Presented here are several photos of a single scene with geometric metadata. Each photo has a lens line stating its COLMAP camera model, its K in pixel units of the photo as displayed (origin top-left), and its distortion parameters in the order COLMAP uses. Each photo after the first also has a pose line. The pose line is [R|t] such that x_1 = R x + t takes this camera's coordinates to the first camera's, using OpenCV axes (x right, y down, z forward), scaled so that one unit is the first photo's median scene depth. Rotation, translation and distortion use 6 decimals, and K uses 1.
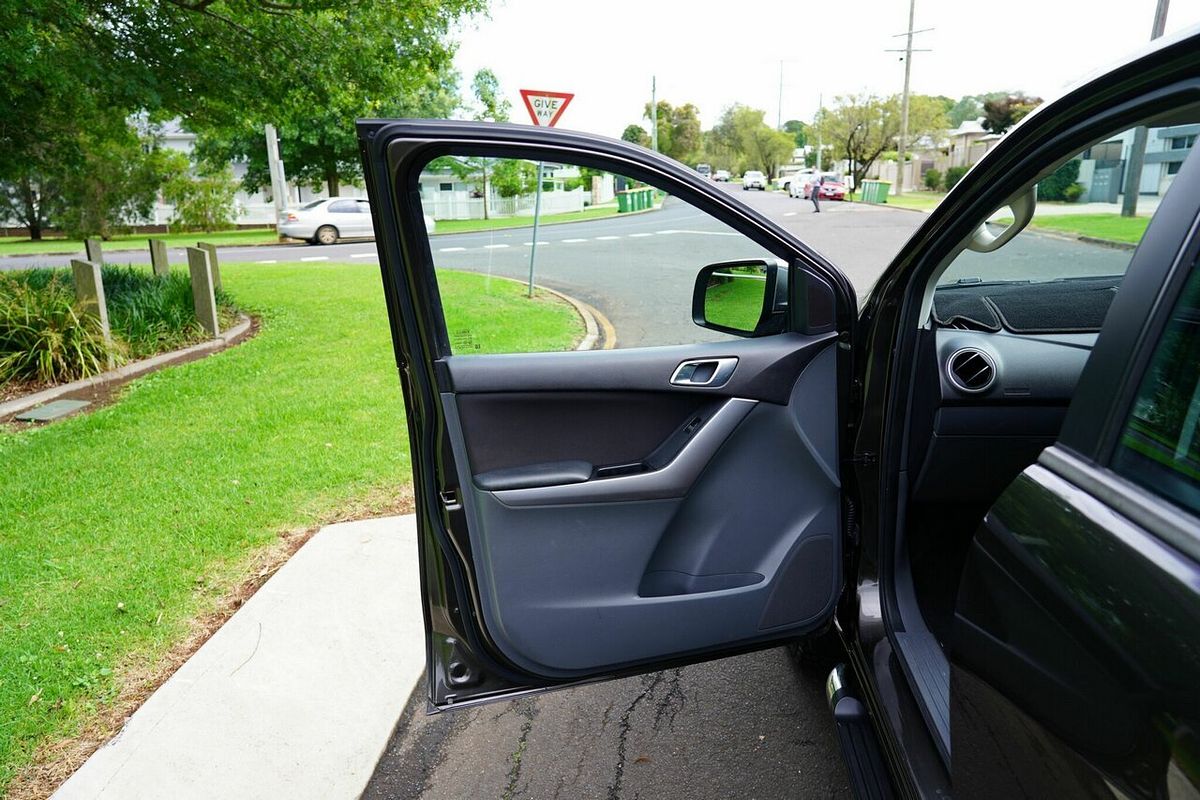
lens RADIAL K [[809.4, 0, 600.0], [0, 809.4, 400.0], [0, 0, 1]] dist [-0.020191, 0.006485]
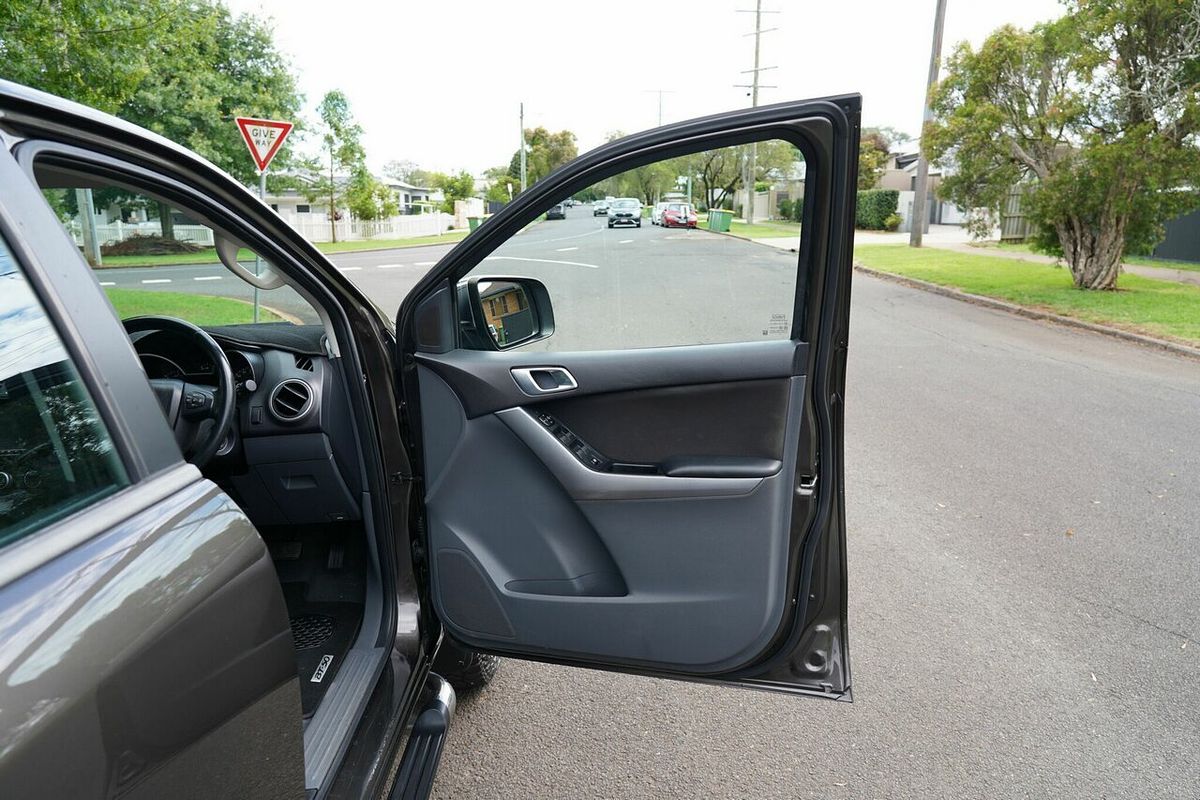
lens RADIAL K [[809.4, 0, 600.0], [0, 809.4, 400.0], [0, 0, 1]] dist [-0.020191, 0.006485]
pose [[0.993623, -0.008760, 0.112410, 0.099971], [0.011853, 0.999568, -0.026881, -0.001987], [-0.112126, 0.028042, 0.993298, -0.012349]]
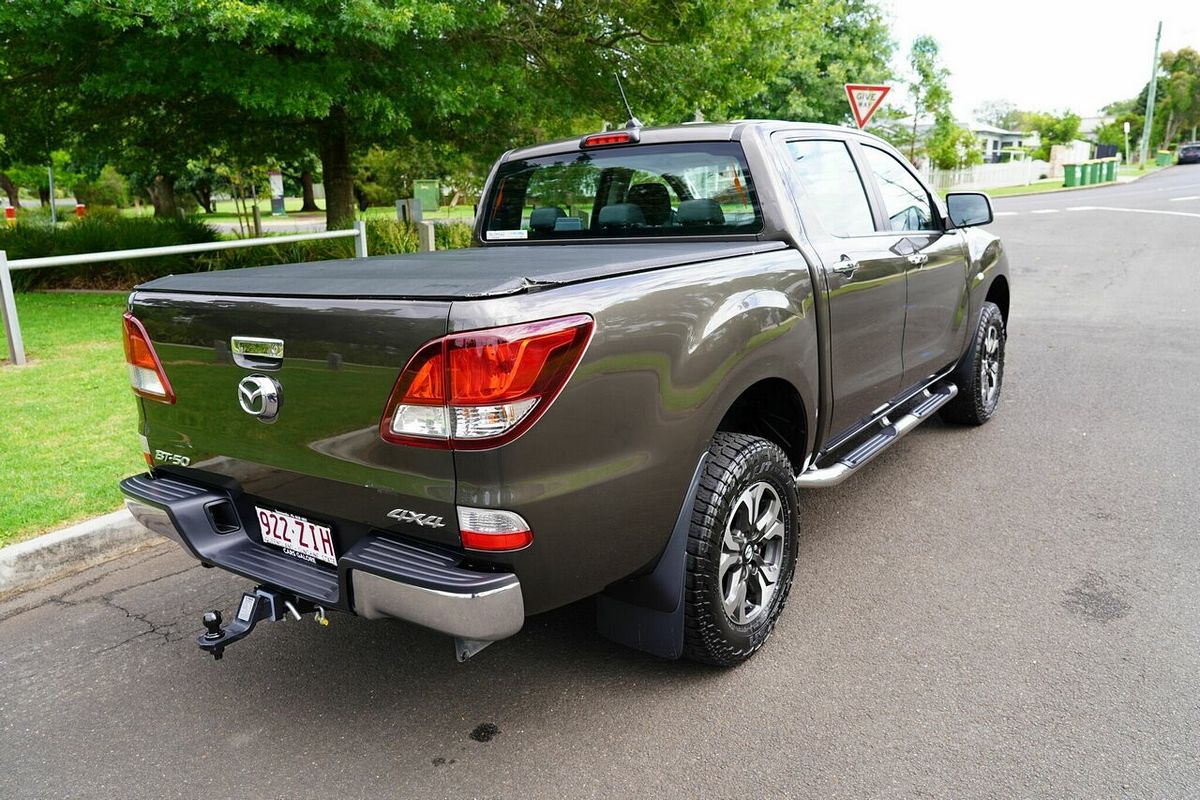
lens RADIAL K [[874.6, 0, 600.0], [0, 874.6, 400.0], [0, 0, 1]] dist [-0.002447, 0.007127]
pose [[0.863389, 0.122776, -0.489373, 0.120414], [-0.116518, 0.992241, 0.043367, 0.028950], [0.490900, 0.019578, 0.870996, -0.132112]]
